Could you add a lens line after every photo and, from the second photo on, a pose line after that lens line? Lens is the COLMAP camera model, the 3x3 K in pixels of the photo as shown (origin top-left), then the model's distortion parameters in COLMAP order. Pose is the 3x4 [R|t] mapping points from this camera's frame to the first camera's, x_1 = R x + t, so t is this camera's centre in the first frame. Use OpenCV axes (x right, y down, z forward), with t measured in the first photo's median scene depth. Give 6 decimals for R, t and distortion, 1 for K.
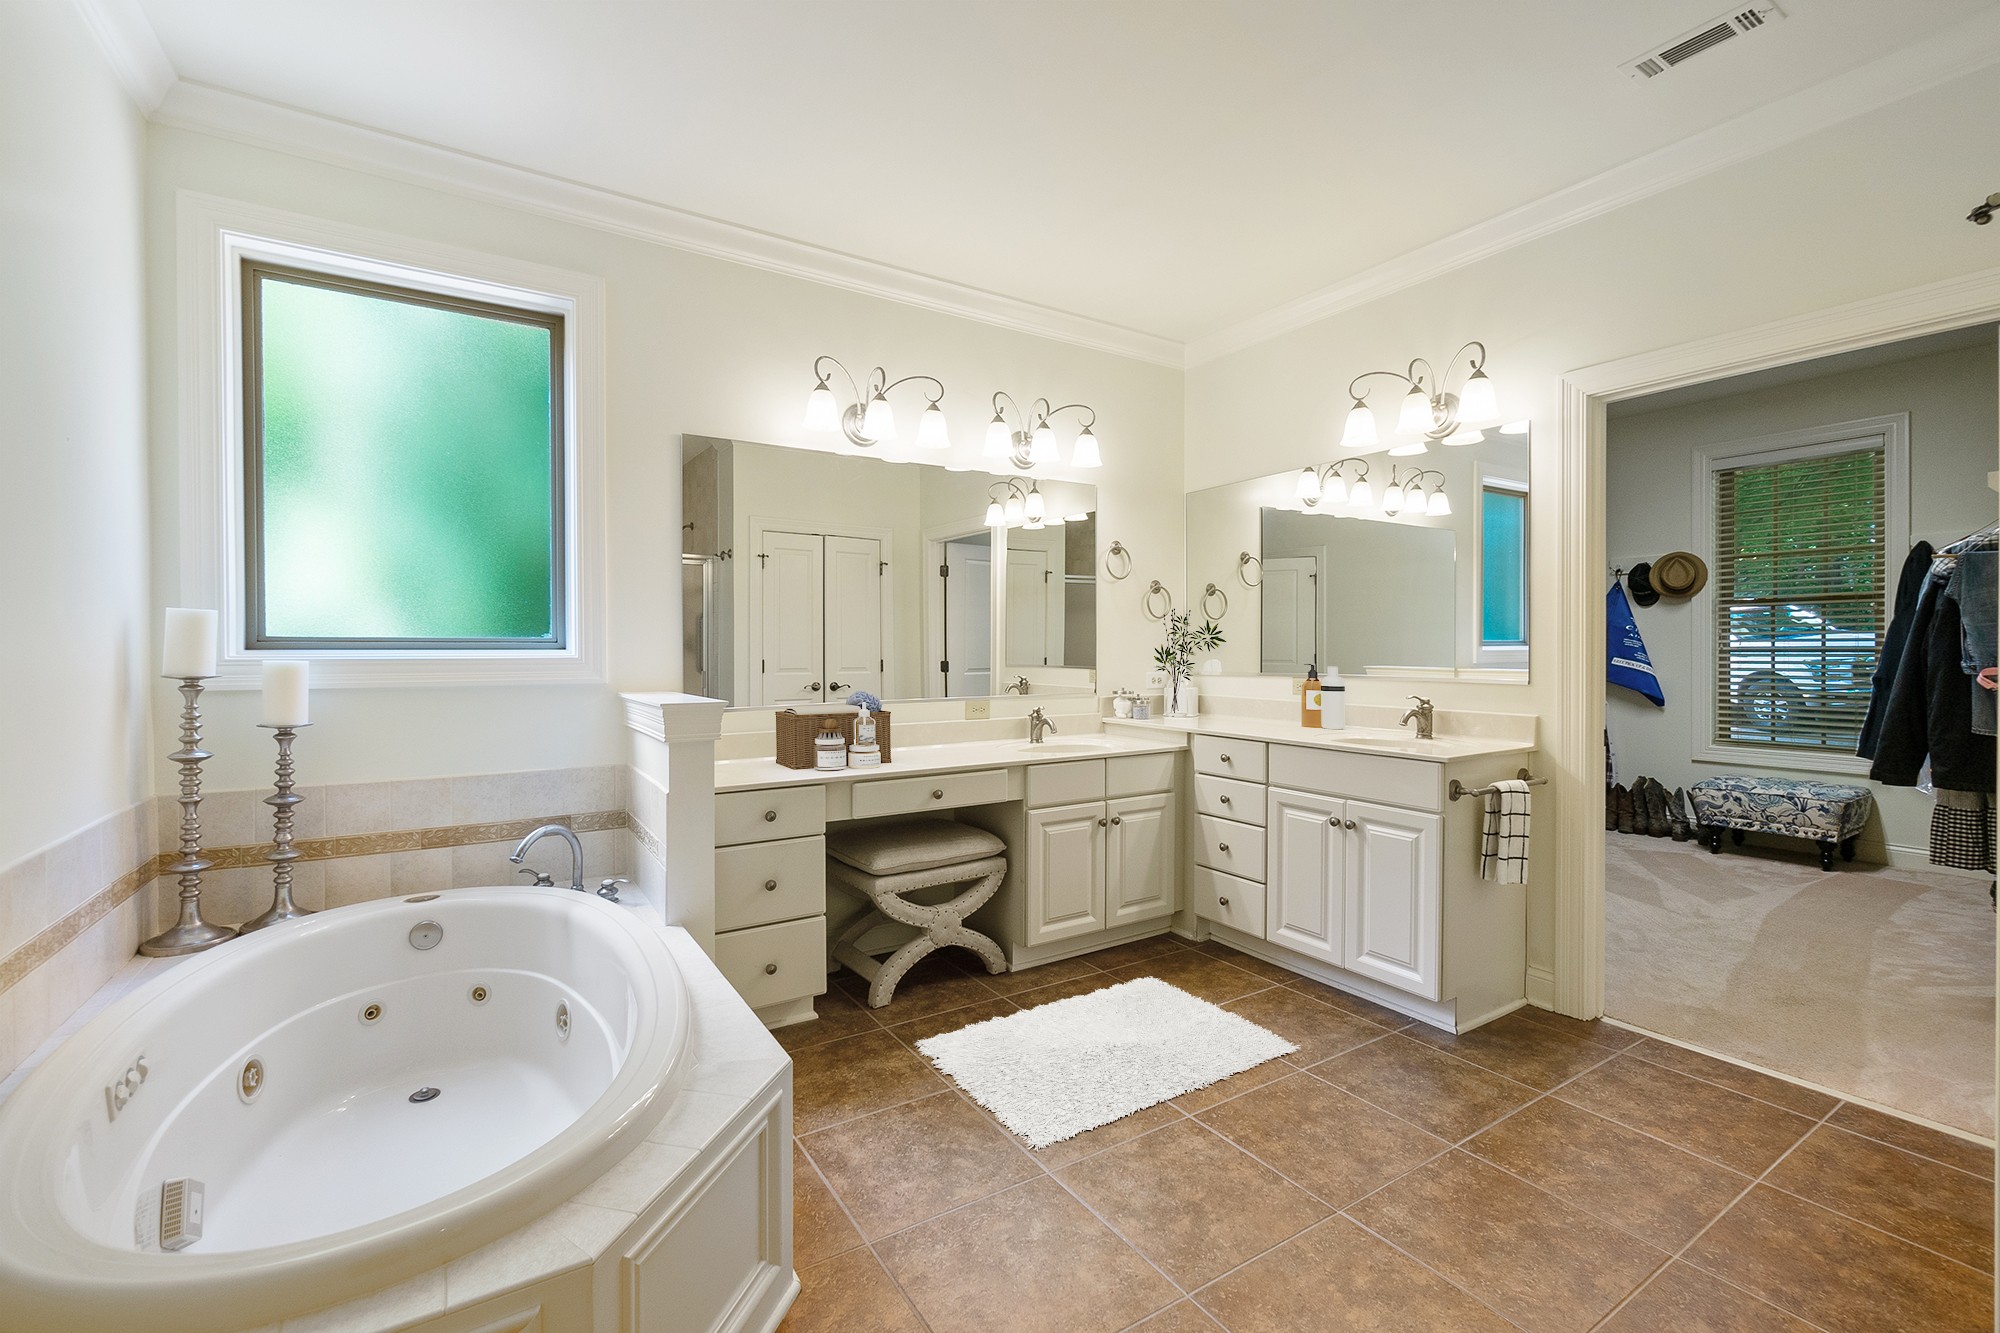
lens RADIAL K [[858.6, 0, 1001.4], [0, 858.6, 661.1], [0, 0, 1]] dist [-0.006374, 0.000468]
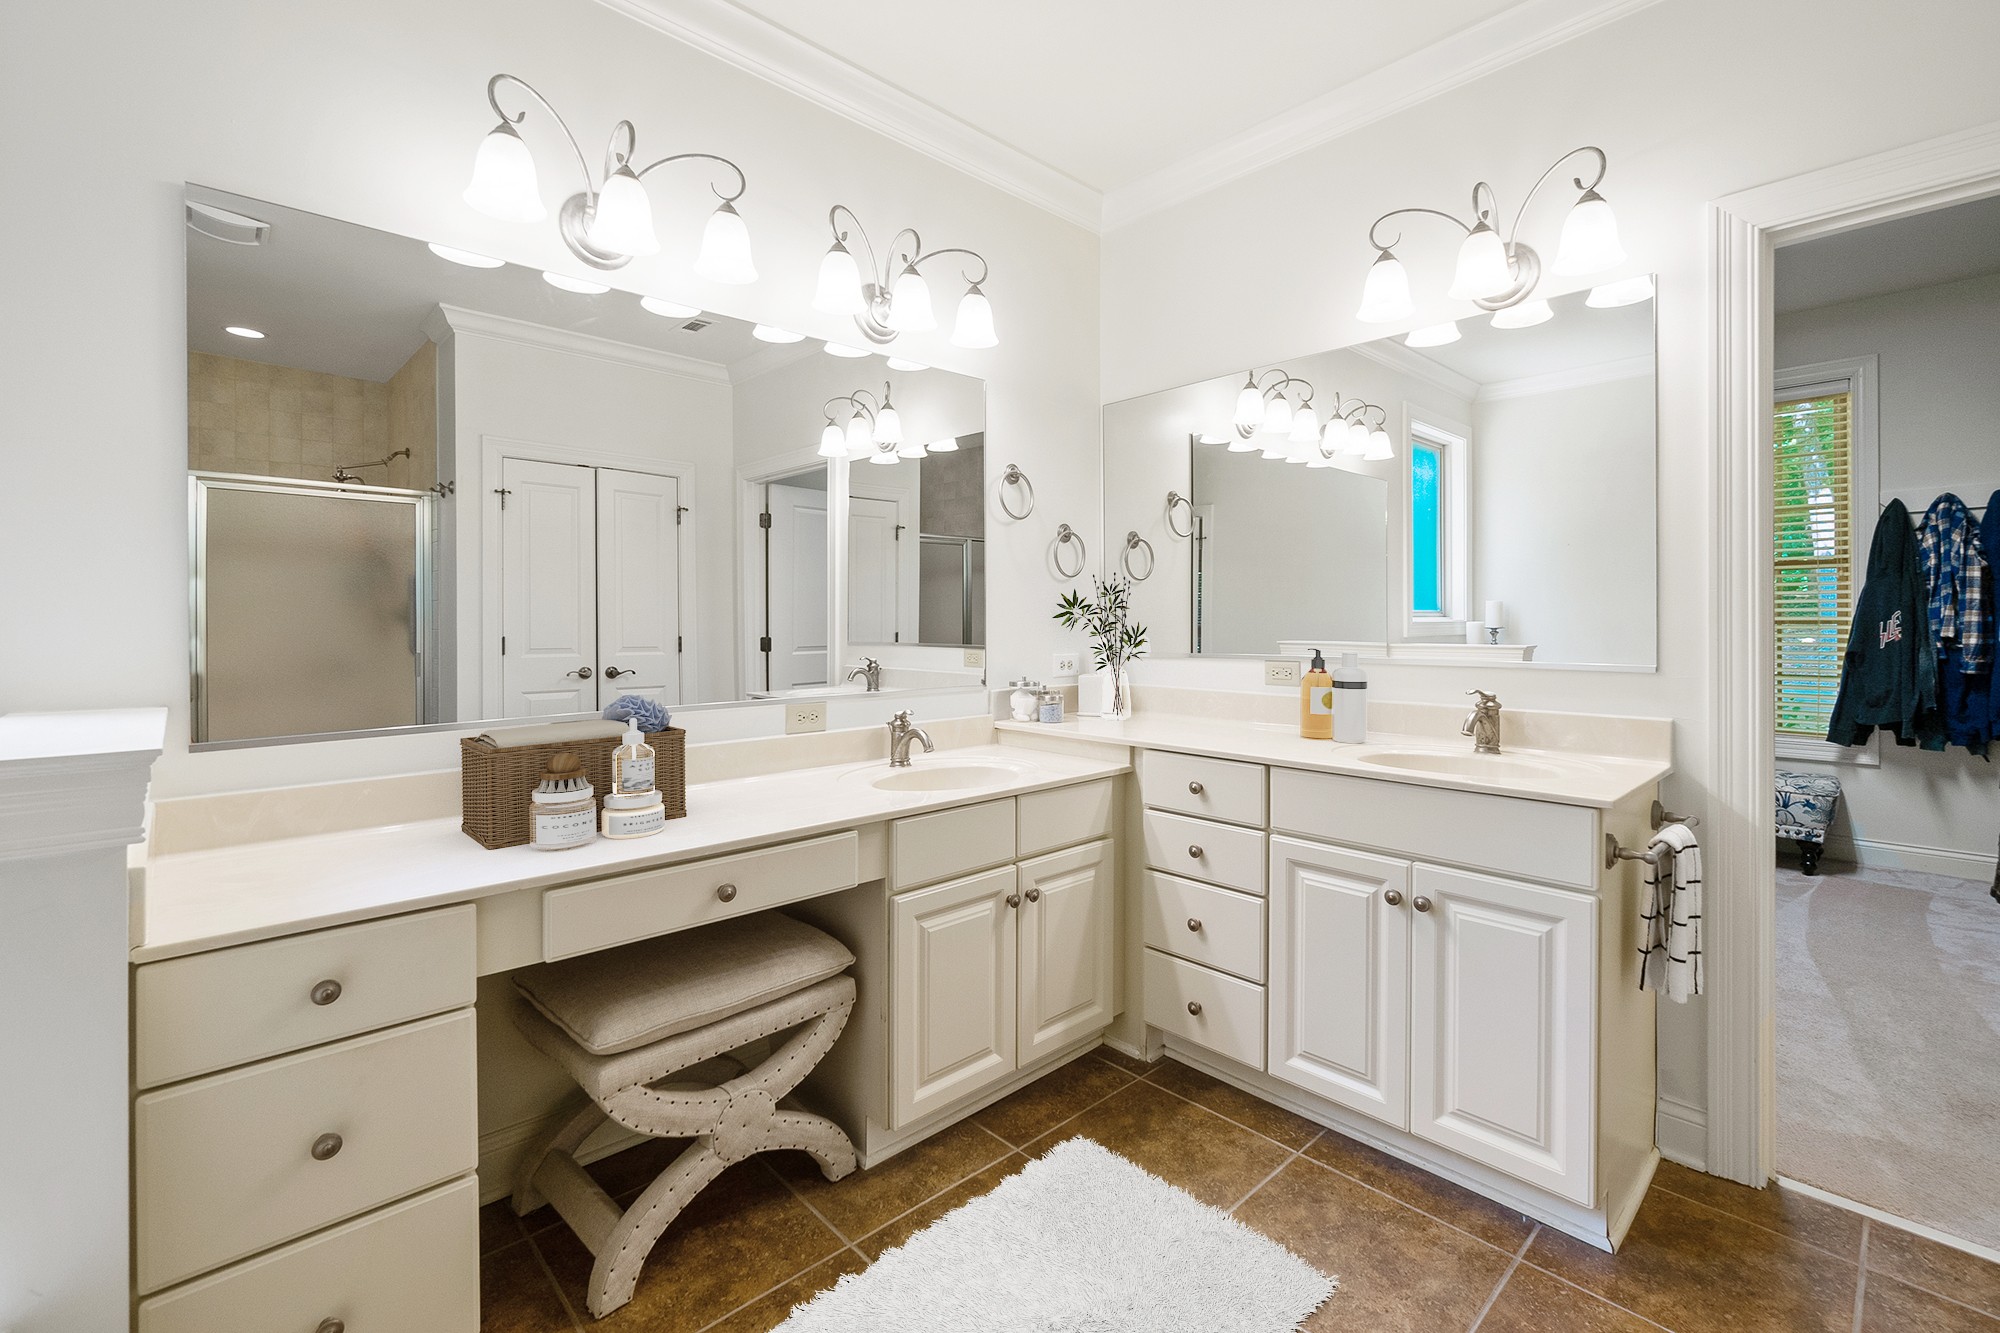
lens RADIAL K [[858.6, 0, 1001.1], [0, 858.6, 626.6], [0, 0, 1]] dist [-0.006374, 0.000468]
pose [[0.982503, -0.002085, 0.186238, -0.004817], [0.003869, 0.999950, -0.009216, -0.003409], [-0.186209, 0.009775, 0.982462, 0.389577]]
